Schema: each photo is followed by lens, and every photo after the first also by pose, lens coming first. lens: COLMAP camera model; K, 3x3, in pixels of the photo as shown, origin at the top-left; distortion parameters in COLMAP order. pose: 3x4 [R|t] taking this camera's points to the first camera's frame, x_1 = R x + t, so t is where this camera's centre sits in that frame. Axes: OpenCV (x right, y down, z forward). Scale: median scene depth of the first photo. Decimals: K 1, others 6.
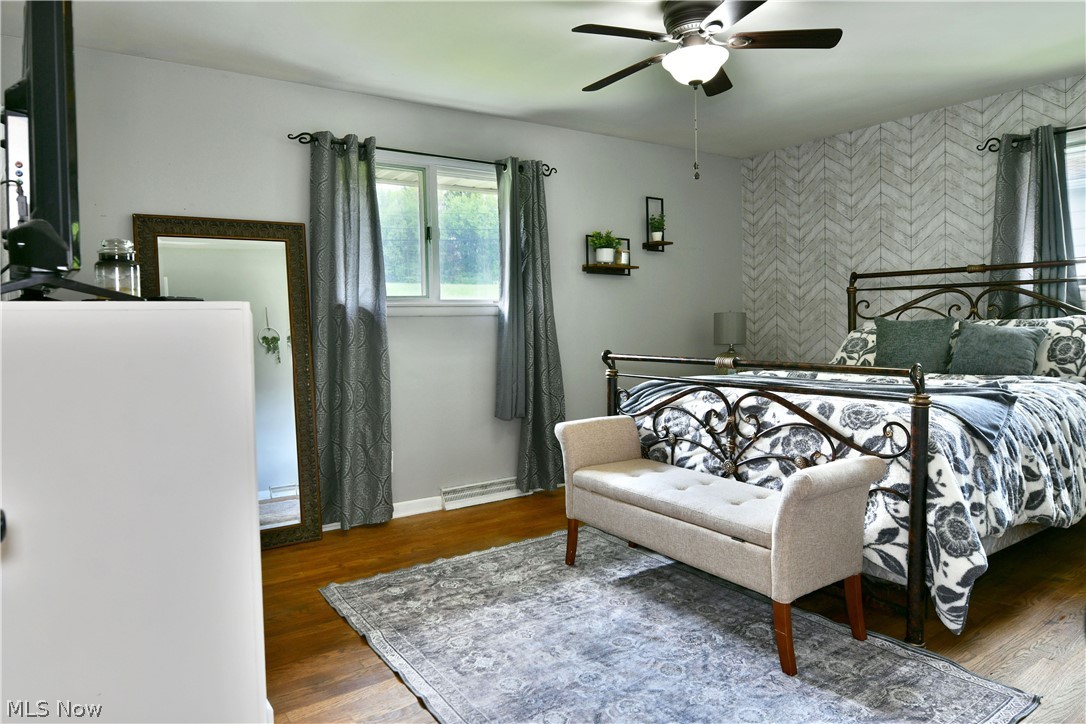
lens RADIAL K [[661.6, 0, 480.1], [0, 661.6, 334.4], [0, 0, 1]] dist [-0.011940, -0.005205]
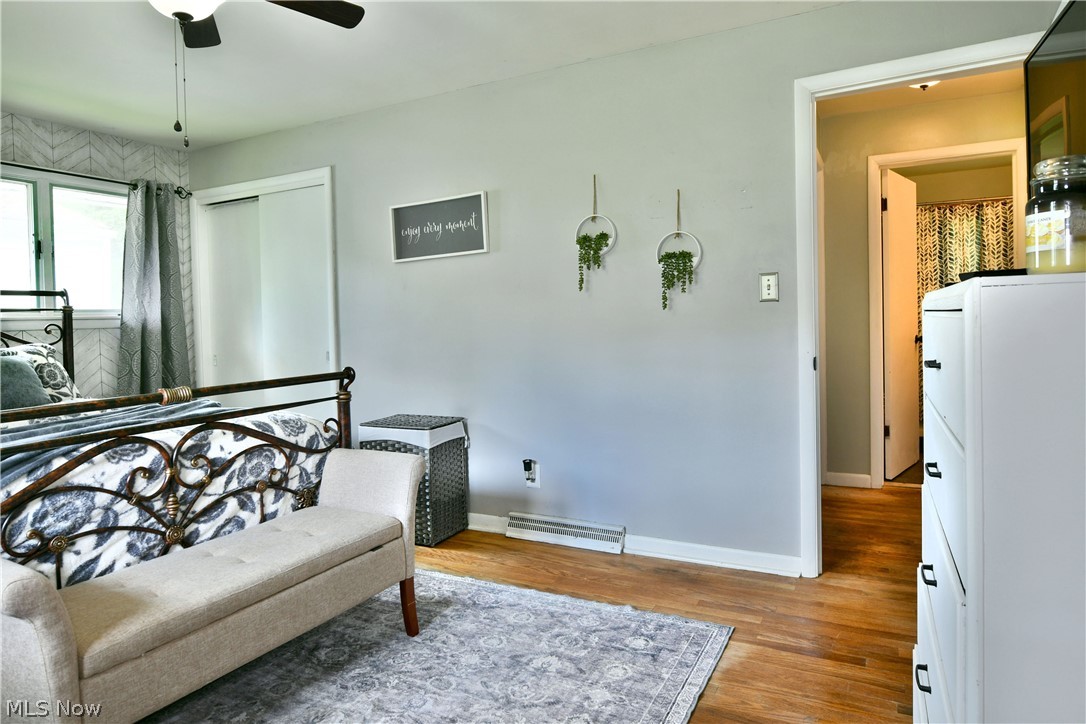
lens RADIAL K [[661.6, 0, 538.1], [0, 661.6, 359.6], [0, 0, 1]] dist [-0.011940, -0.005205]
pose [[-0.510718, -0.012414, 0.859659, -0.486764], [0.065208, 0.996456, 0.053129, -0.009150], [-0.857272, 0.083190, -0.508098, 1.053739]]
